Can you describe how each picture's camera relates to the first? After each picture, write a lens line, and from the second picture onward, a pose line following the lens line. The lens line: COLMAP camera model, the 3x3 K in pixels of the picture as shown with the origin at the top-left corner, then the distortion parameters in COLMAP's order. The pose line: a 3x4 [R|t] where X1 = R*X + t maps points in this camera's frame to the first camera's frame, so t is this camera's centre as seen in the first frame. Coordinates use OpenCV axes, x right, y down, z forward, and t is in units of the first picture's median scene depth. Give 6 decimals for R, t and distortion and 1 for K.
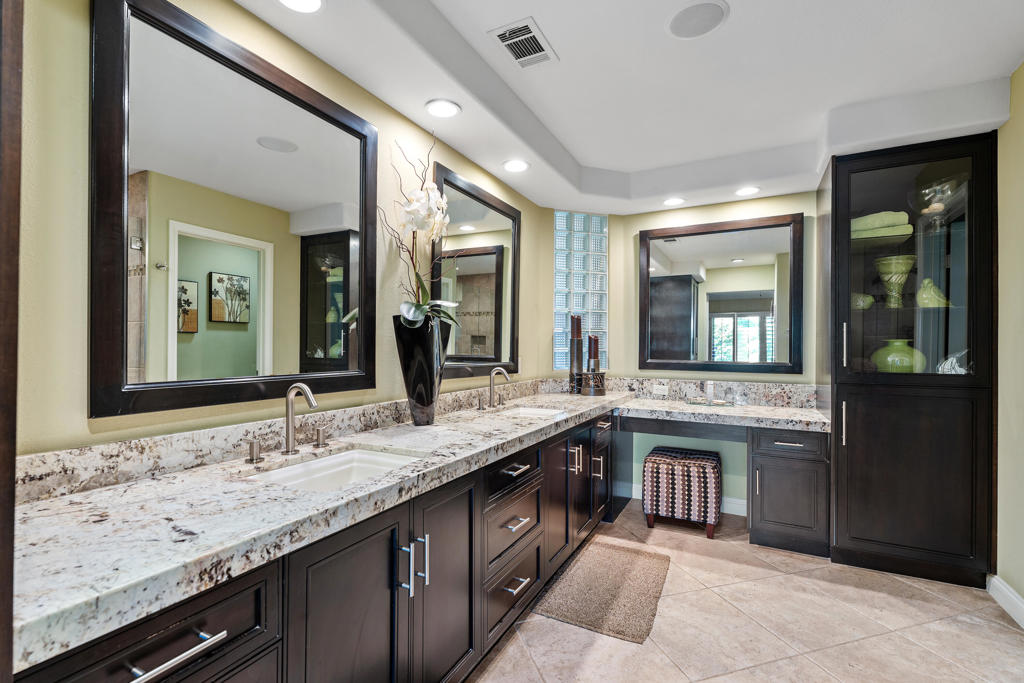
lens RADIAL K [[460.6, 0, 484.0], [0, 460.6, 349.3], [0, 0, 1]] dist [0.007722, 0.002300]
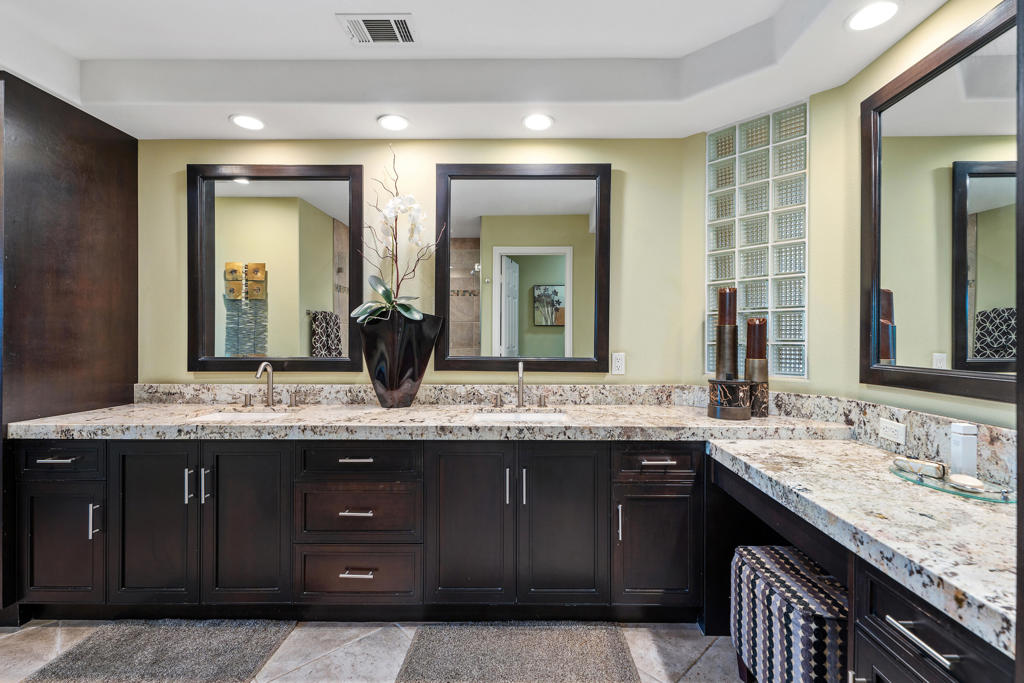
lens RADIAL K [[460.6, 0, 510.4], [0, 460.6, 337.1], [0, 0, 1]] dist [0.007722, 0.002300]
pose [[0.465141, -0.001884, -0.885234, 0.881024], [-0.001486, 0.999995, -0.002909, -0.005973], [0.885235, 0.002669, 0.465136, 0.638840]]
